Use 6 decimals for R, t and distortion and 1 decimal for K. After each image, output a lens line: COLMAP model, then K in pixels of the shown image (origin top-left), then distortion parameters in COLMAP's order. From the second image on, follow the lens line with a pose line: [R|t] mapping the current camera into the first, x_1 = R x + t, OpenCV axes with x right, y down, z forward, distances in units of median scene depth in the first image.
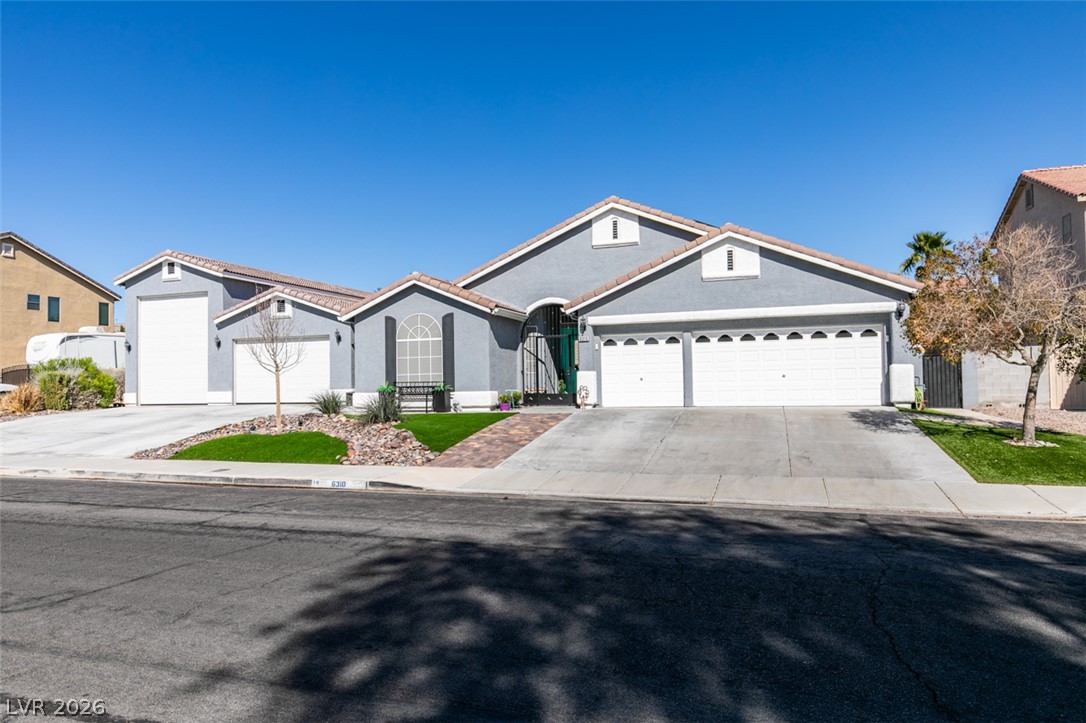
lens RADIAL K [[487.4, 0, 543.0], [0, 487.4, 361.5], [0, 0, 1]] dist [0.001331, -0.000571]
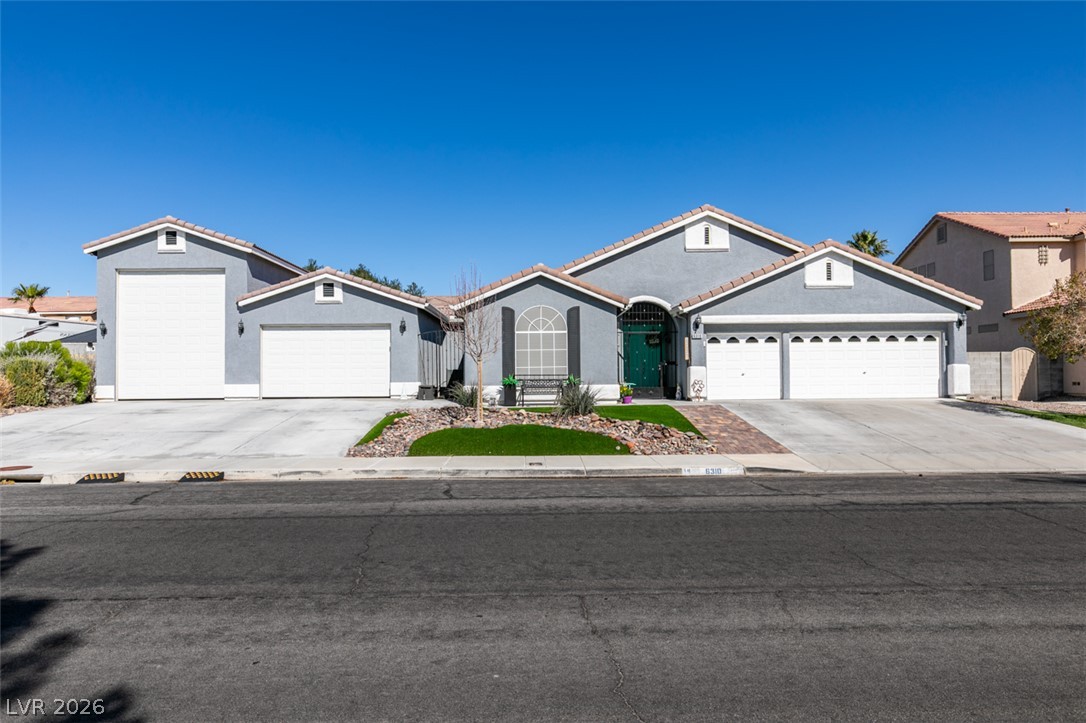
lens RADIAL K [[483.8, 0, 549.7], [0, 483.8, 359.7], [0, 0, 1]] dist [0.000582, -0.000276]
pose [[0.971424, 0.017536, 0.236703, -0.471143], [-0.018158, 0.999835, 0.000447, 0.010537], [-0.236656, -0.004733, 0.971582, 0.043223]]
